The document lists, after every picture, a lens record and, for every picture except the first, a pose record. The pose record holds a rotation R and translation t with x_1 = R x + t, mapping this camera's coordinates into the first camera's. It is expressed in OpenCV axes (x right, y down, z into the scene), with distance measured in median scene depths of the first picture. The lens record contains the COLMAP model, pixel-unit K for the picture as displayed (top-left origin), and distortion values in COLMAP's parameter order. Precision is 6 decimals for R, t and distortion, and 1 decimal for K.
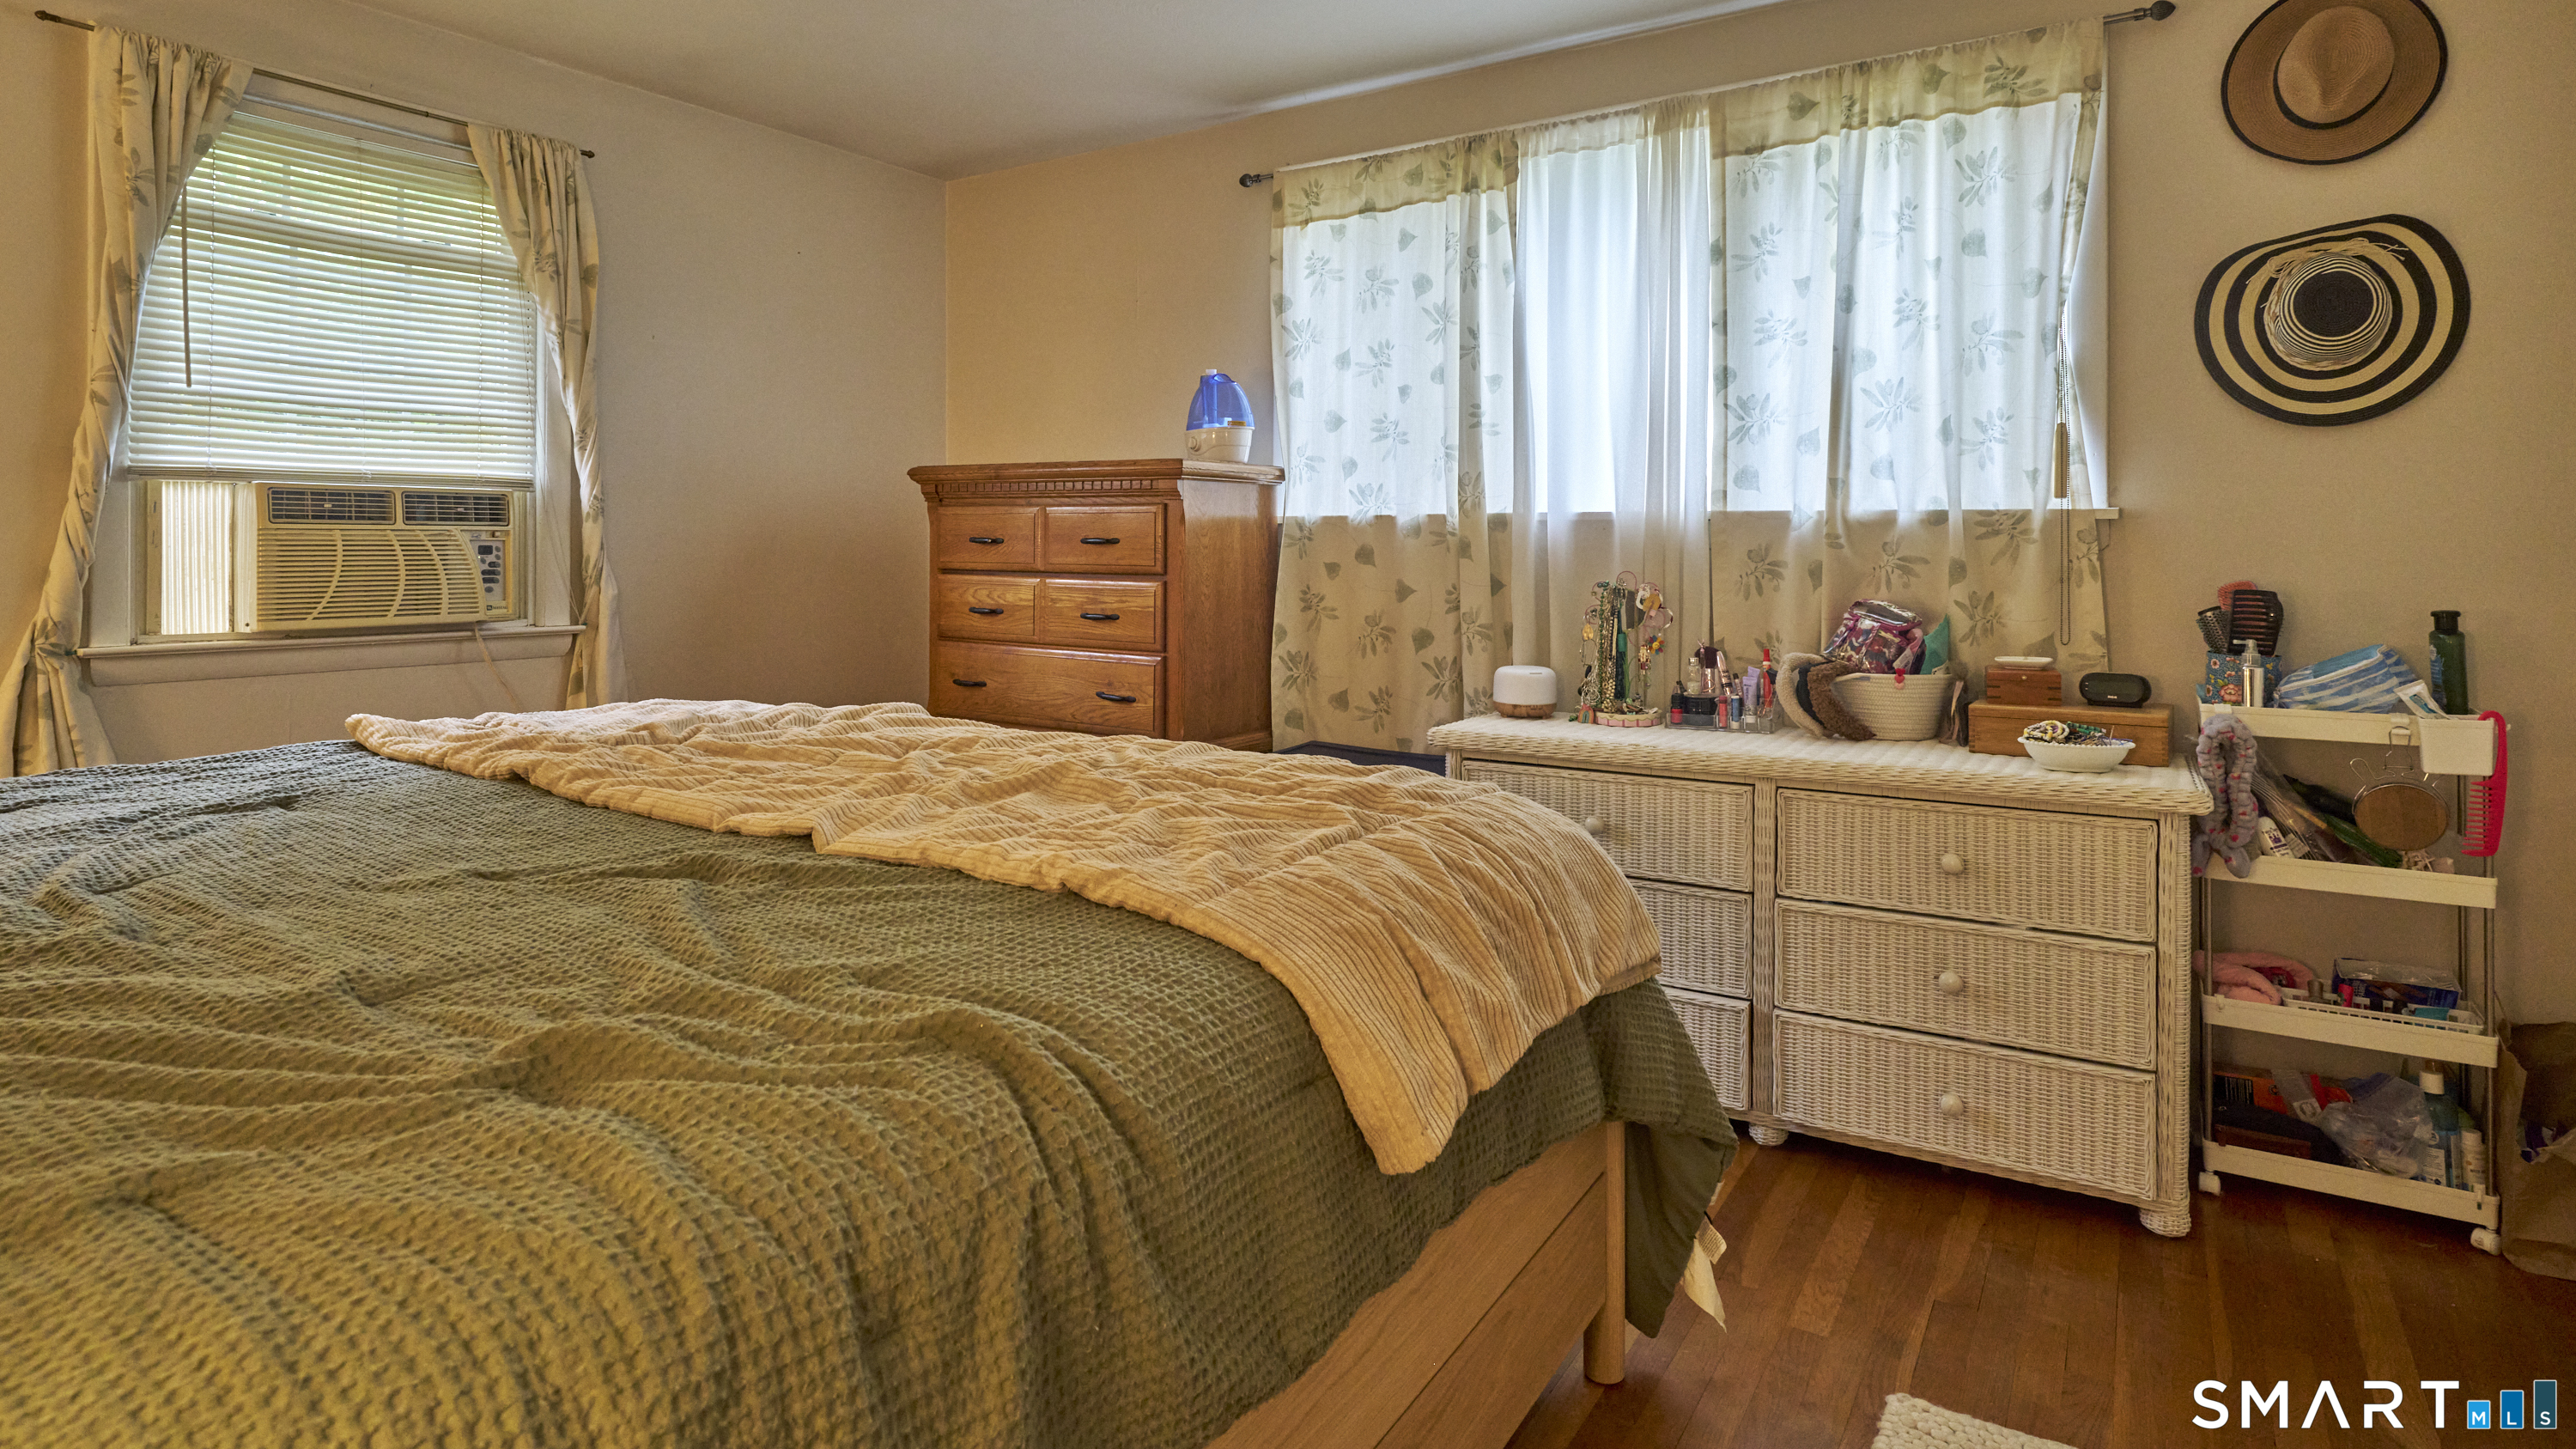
lens RADIAL K [[1339.7, 0, 1282.2], [0, 1339.7, 673.1], [0, 0, 1]] dist [-0.002064, -0.000765]
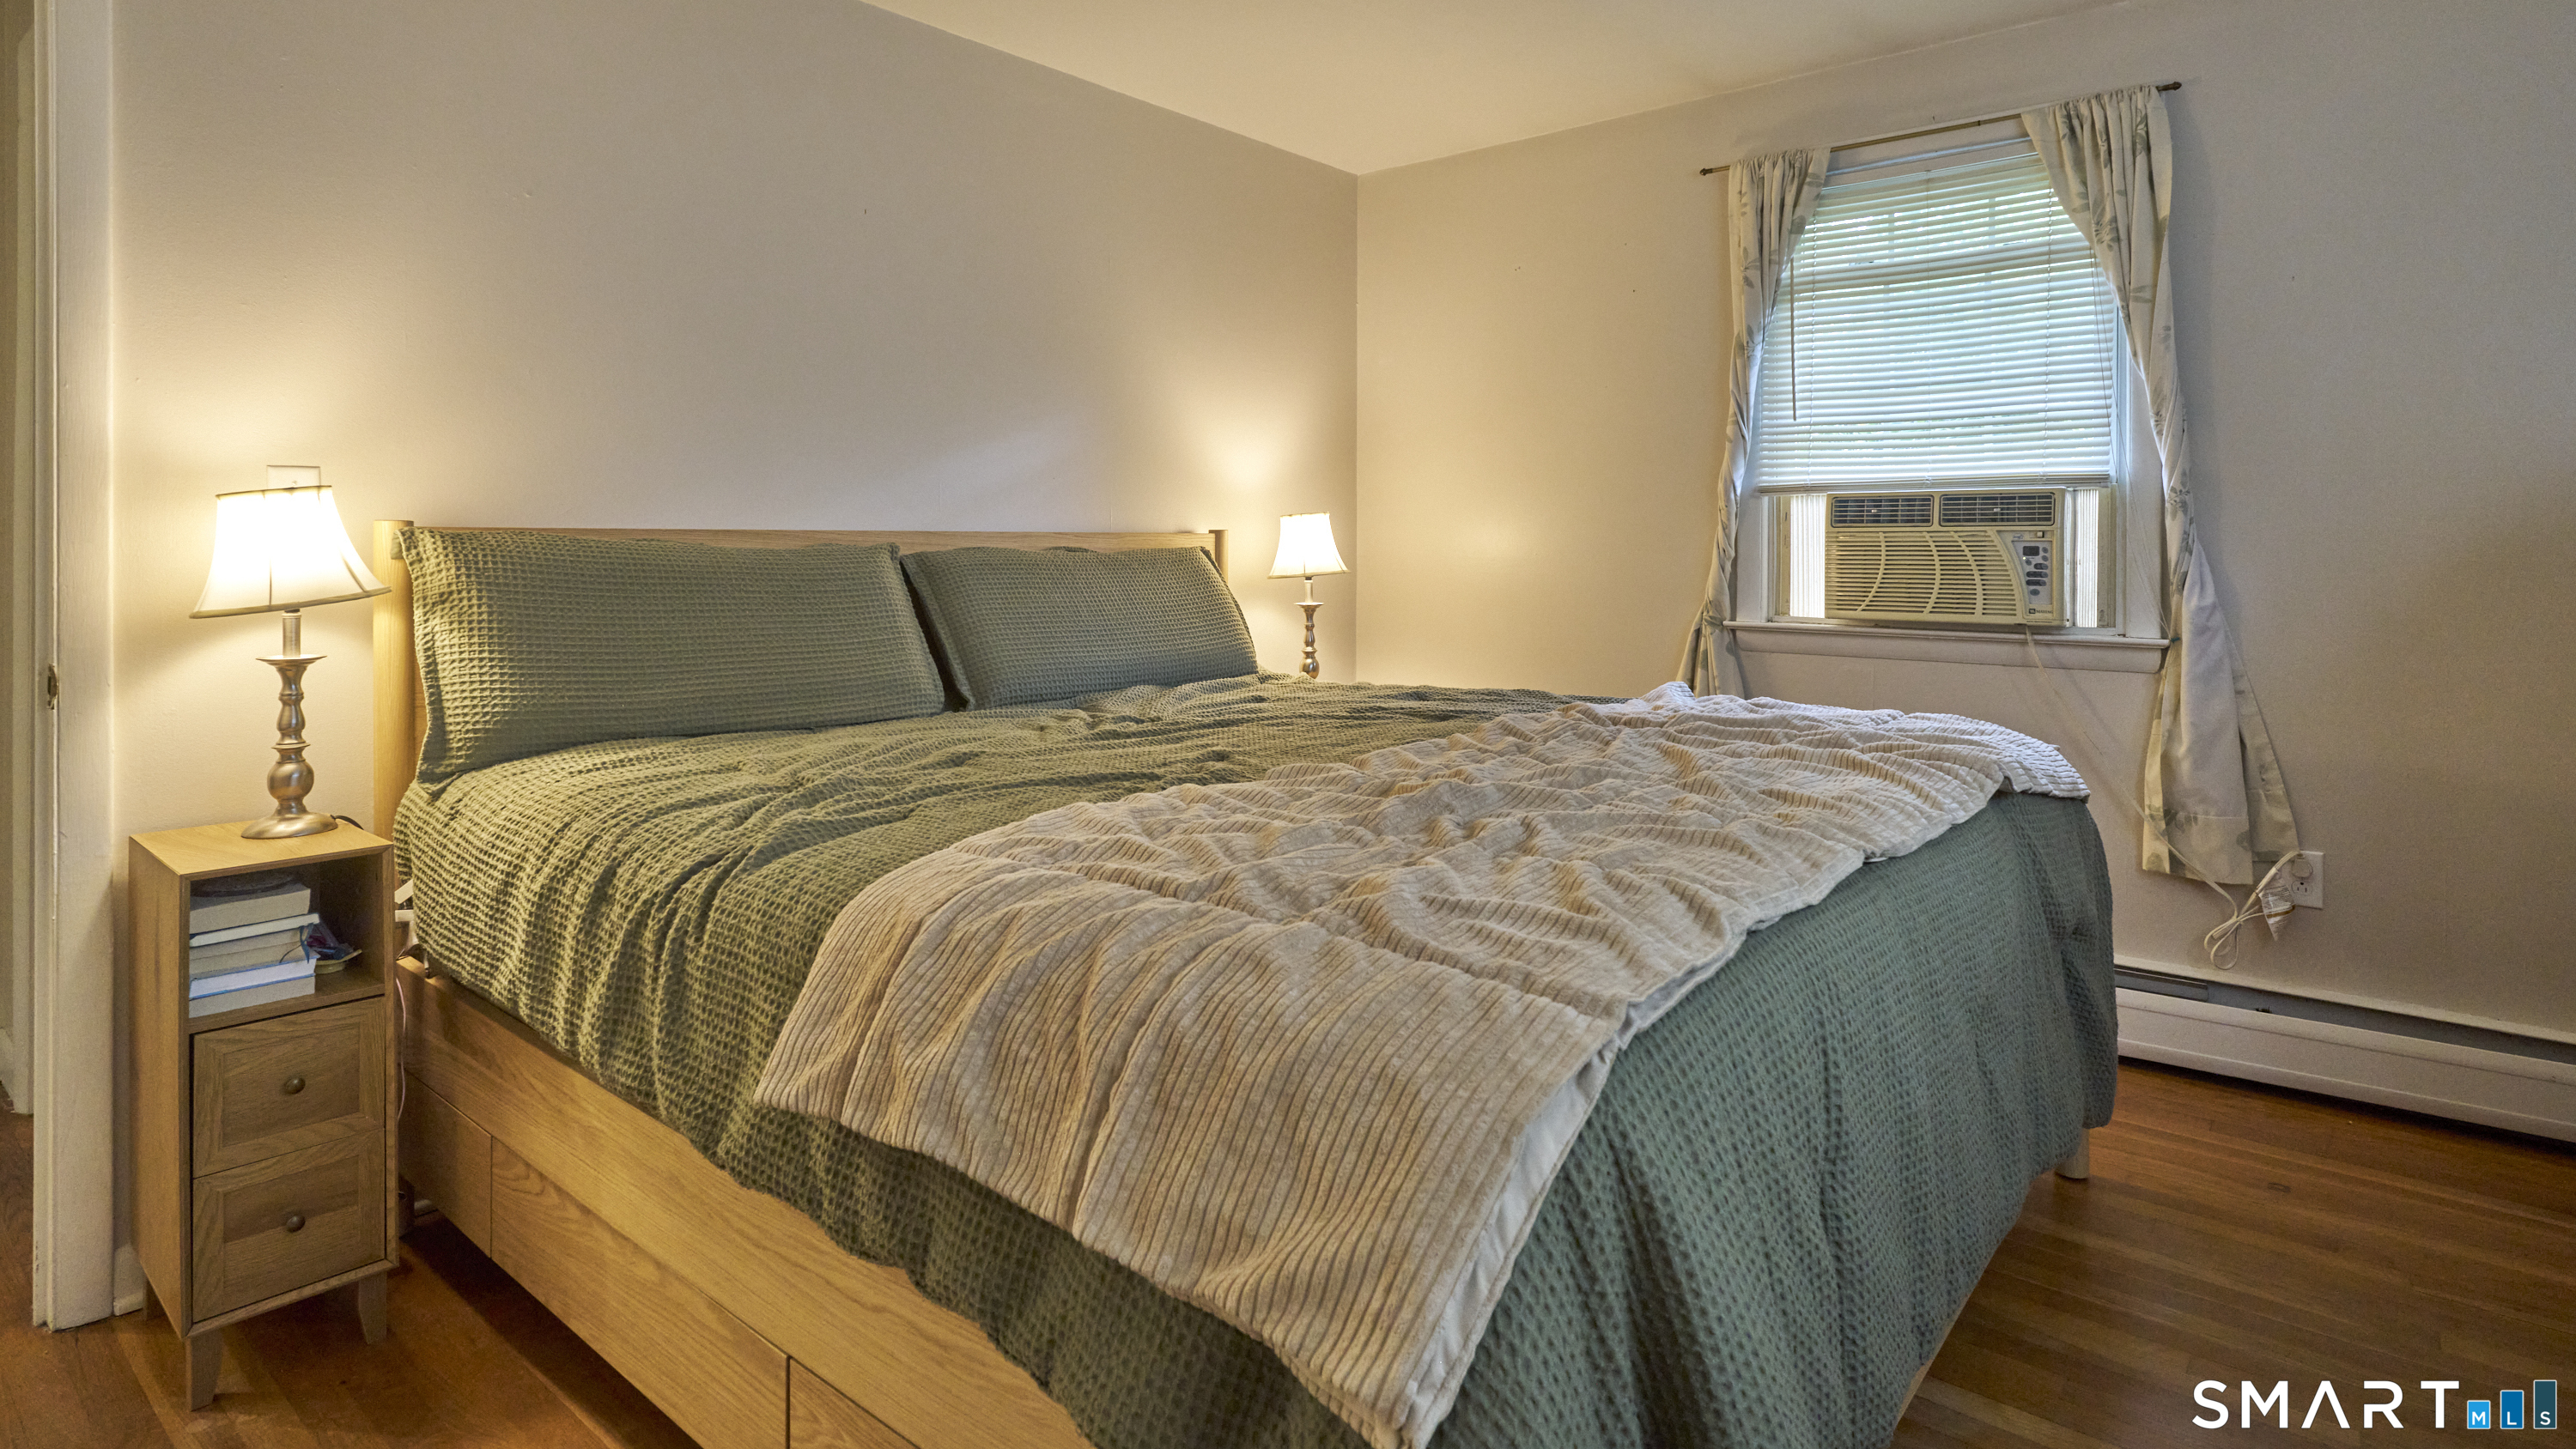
lens RADIAL K [[1339.3, 0, 1282.2], [0, 1339.3, 673.2], [0, 0, 1]] dist [-0.002064, -0.000765]
pose [[-0.137076, 0.090928, -0.986378, 0.463198], [-0.096056, 0.989865, 0.104598, -0.057072], [0.985892, 0.109085, -0.126953, 0.634706]]
